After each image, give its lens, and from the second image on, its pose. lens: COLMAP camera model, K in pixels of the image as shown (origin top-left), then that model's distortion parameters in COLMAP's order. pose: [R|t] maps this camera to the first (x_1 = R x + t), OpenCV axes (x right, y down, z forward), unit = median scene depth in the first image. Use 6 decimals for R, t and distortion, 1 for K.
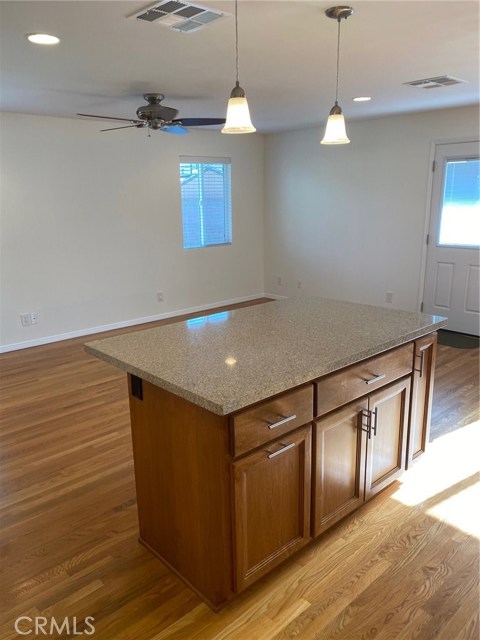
lens RADIAL K [[486.1, 0, 238.1], [0, 486.1, 325.9], [0, 0, 1]] dist [0.035629, -0.033279]
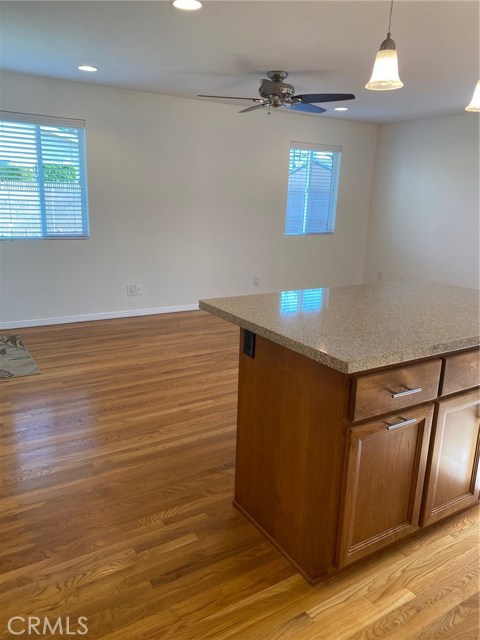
lens RADIAL K [[486.1, 0, 244.4], [0, 486.1, 319.0], [0, 0, 1]] dist [0.035629, -0.033279]
pose [[0.982982, 0.096089, -0.156566, -0.061868], [-0.097856, 0.995194, -0.003596, 0.068915], [0.155468, 0.018855, 0.987661, 0.022081]]
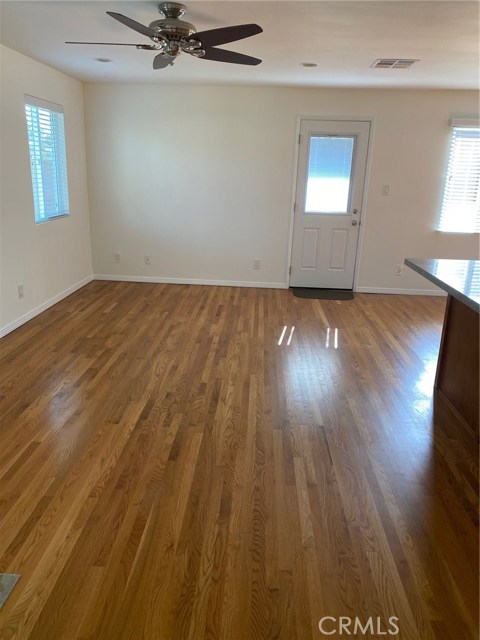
lens RADIAL K [[486.1, 0, 238.0], [0, 486.1, 315.5], [0, 0, 1]] dist [0.035629, -0.033279]
pose [[0.720576, -0.158263, 0.675073, -1.163110], [0.137403, 0.986887, 0.084700, -0.116534], [-0.679625, 0.031724, 0.732873, 0.718888]]
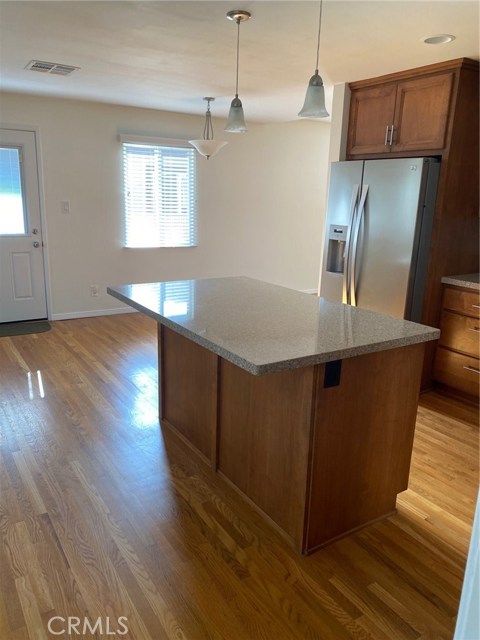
lens RADIAL K [[486.1, 0, 228.4], [0, 486.1, 317.5], [0, 0, 1]] dist [0.035629, -0.033279]
pose [[0.192612, -0.222667, 0.955678, -0.989372], [0.228846, 0.957252, 0.176911, -0.170279], [-0.954217, 0.184628, 0.235335, 0.842844]]
